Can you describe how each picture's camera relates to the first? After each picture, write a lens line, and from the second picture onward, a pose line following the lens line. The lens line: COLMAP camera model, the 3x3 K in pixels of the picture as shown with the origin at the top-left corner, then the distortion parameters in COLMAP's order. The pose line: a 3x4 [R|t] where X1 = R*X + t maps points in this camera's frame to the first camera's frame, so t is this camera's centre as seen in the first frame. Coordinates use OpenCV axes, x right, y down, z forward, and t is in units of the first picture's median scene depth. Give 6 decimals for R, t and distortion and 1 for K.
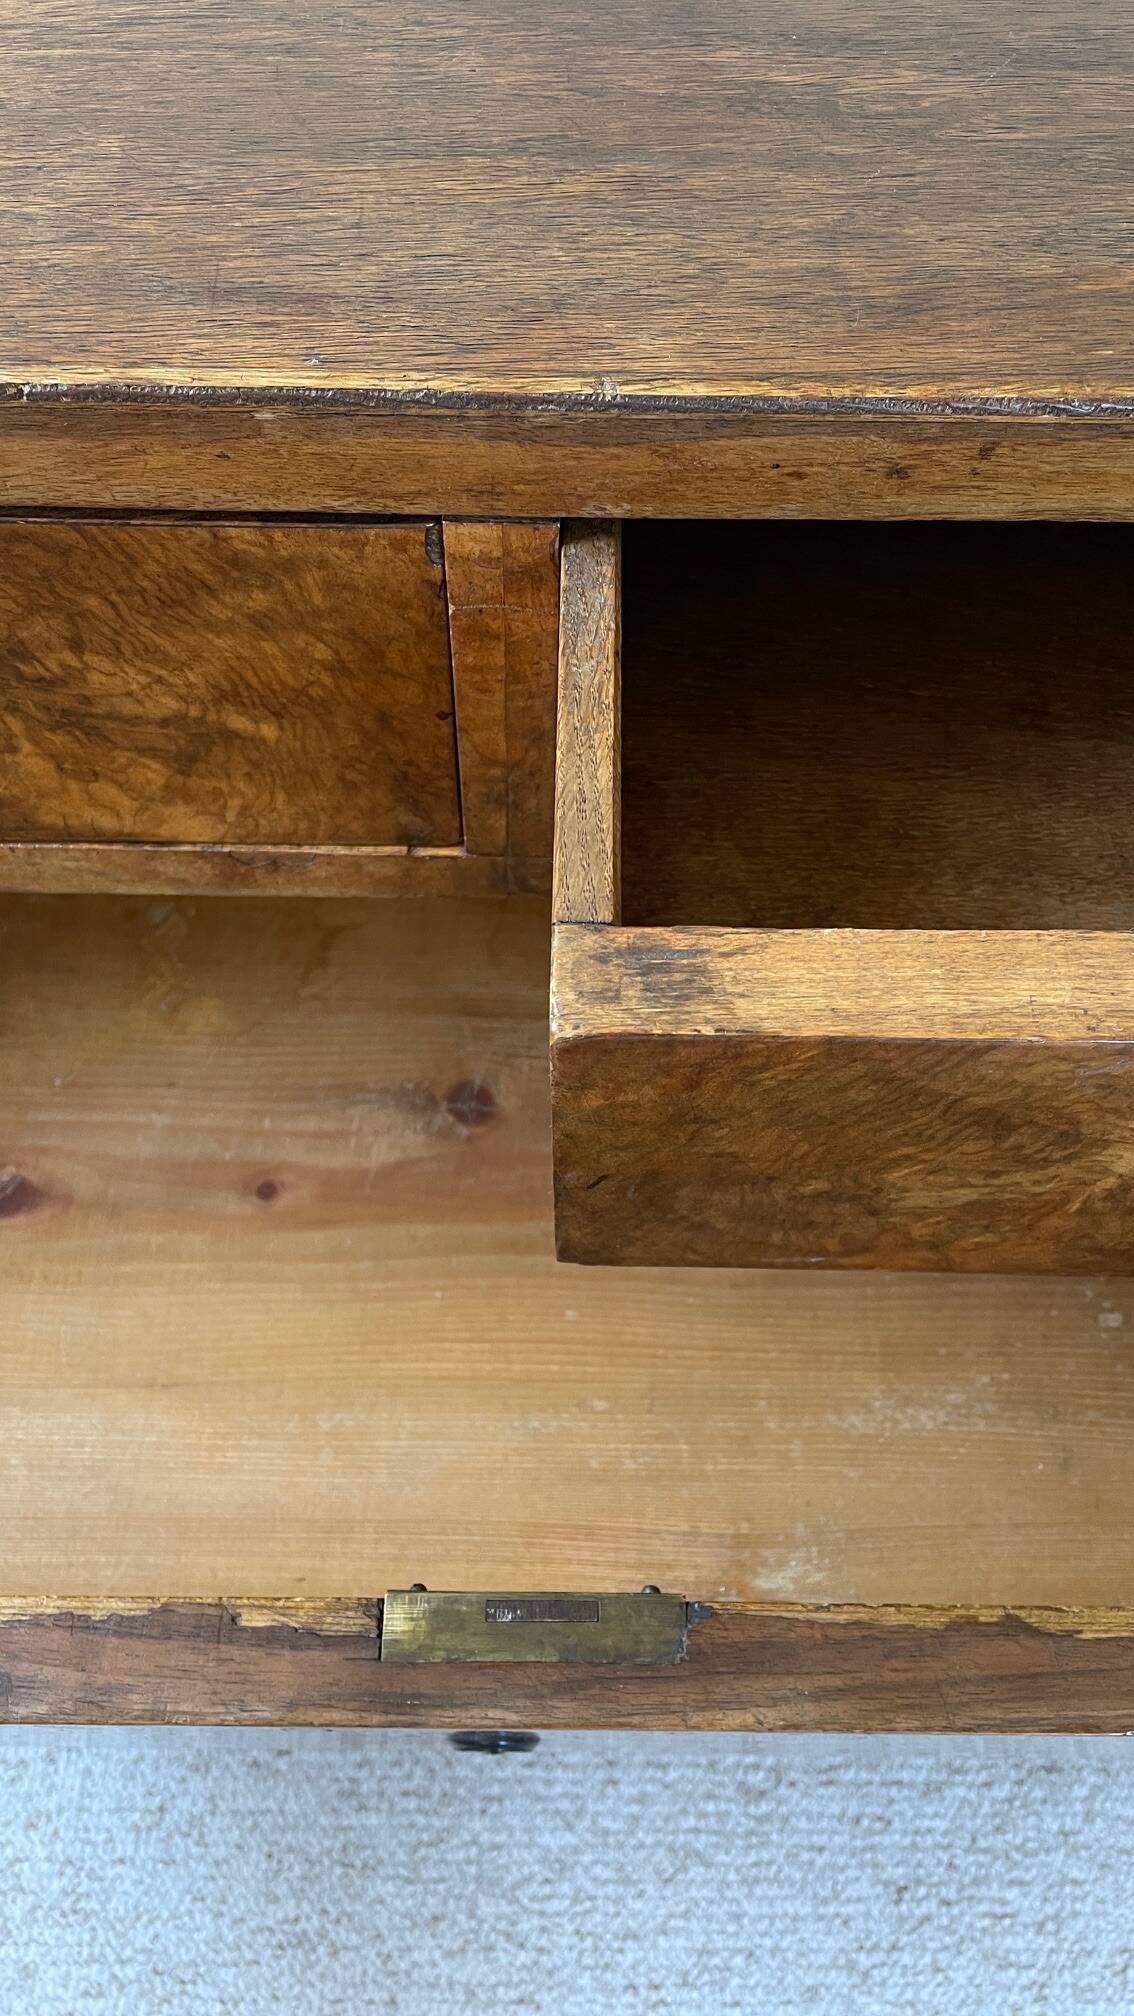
lens RADIAL K [[1509.1, 0, 567.0], [0, 1509.1, 1008.0], [0, 0, 1]] dist [0.067953, -0.089767]
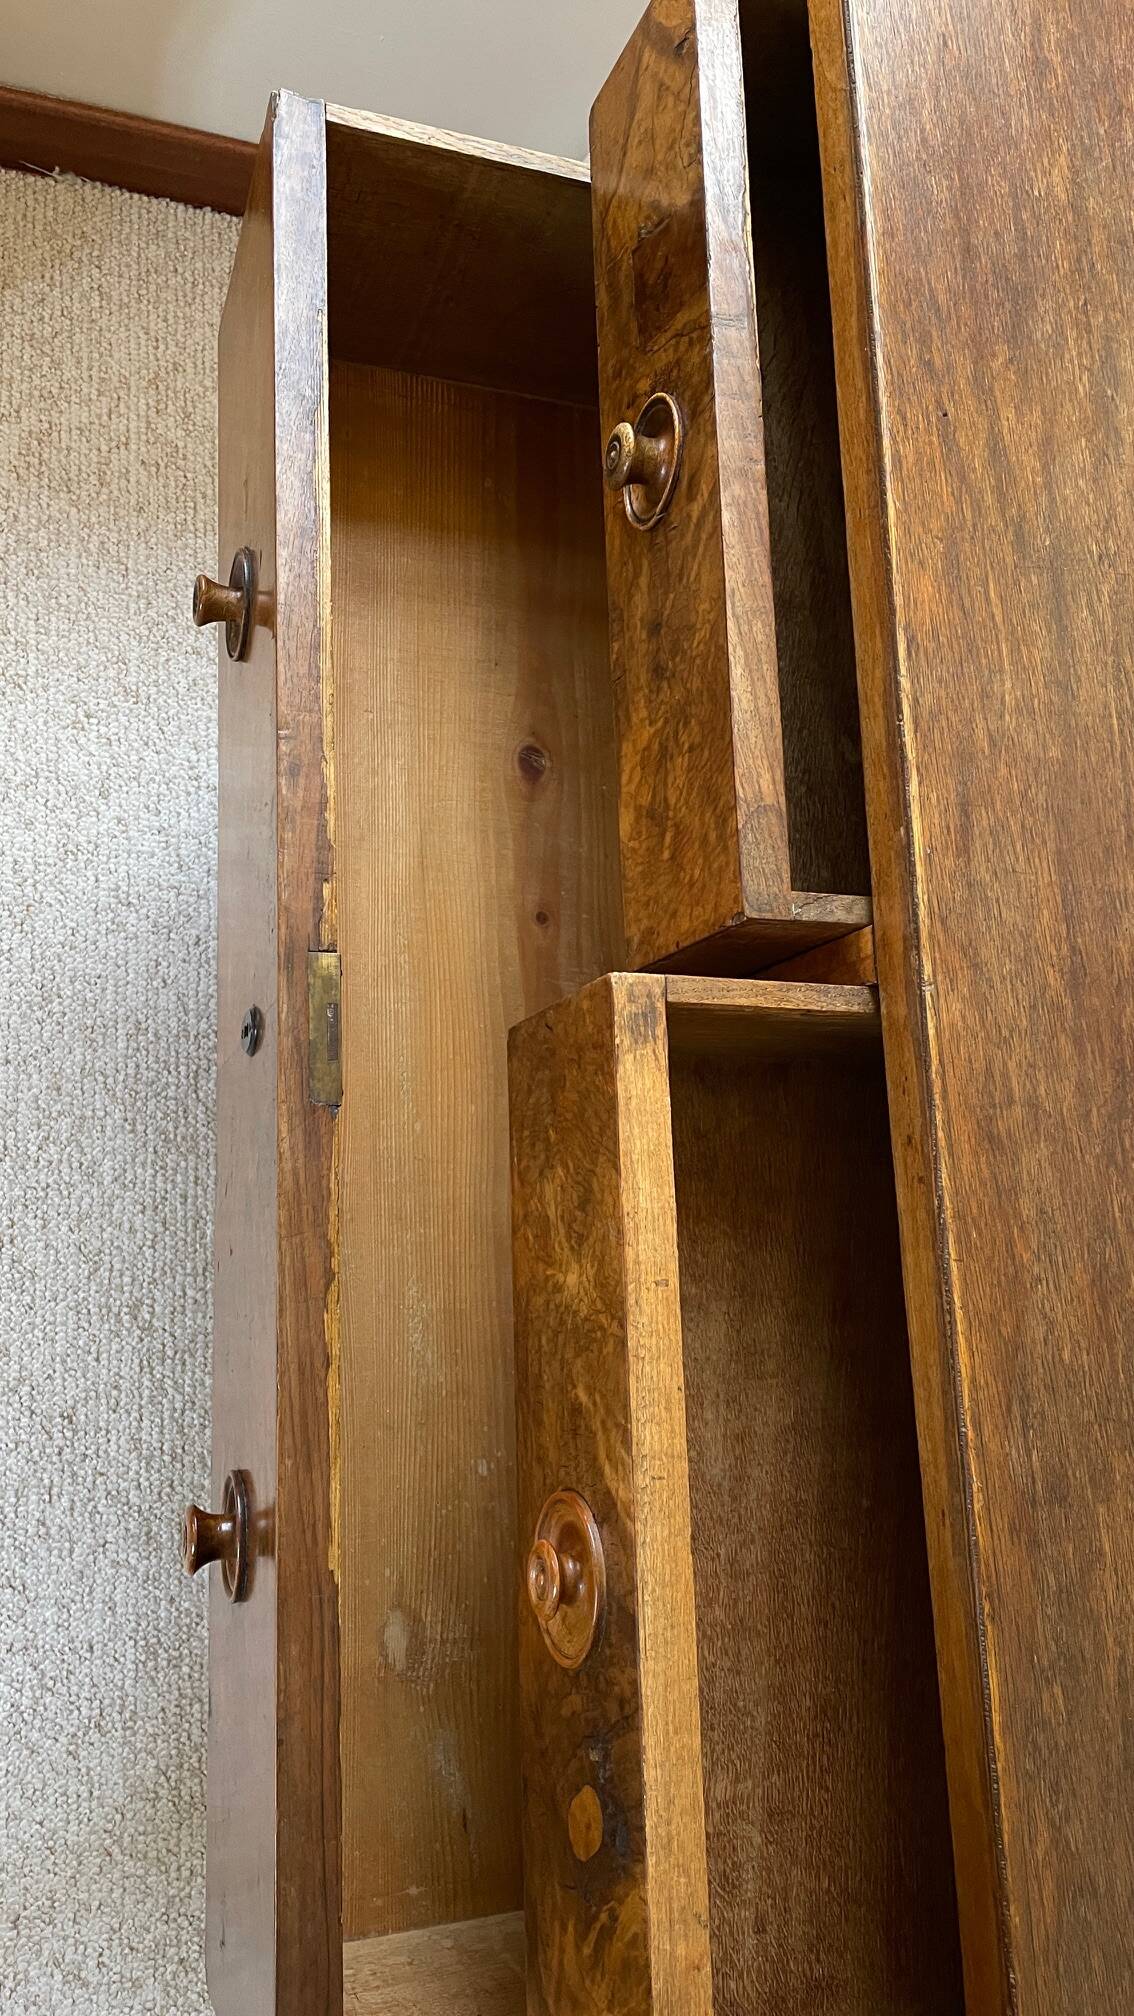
lens RADIAL K [[1595.2, 0, 568.8], [0, 1595.2, 1047.2], [0, 0, 1]] dist [0.110245, -0.180737]
pose [[0.048320, 0.980269, -0.191670, 0.451712], [-0.991682, 0.070002, 0.108011, -0.137043], [0.119297, 0.184857, 0.975498, -1.057180]]
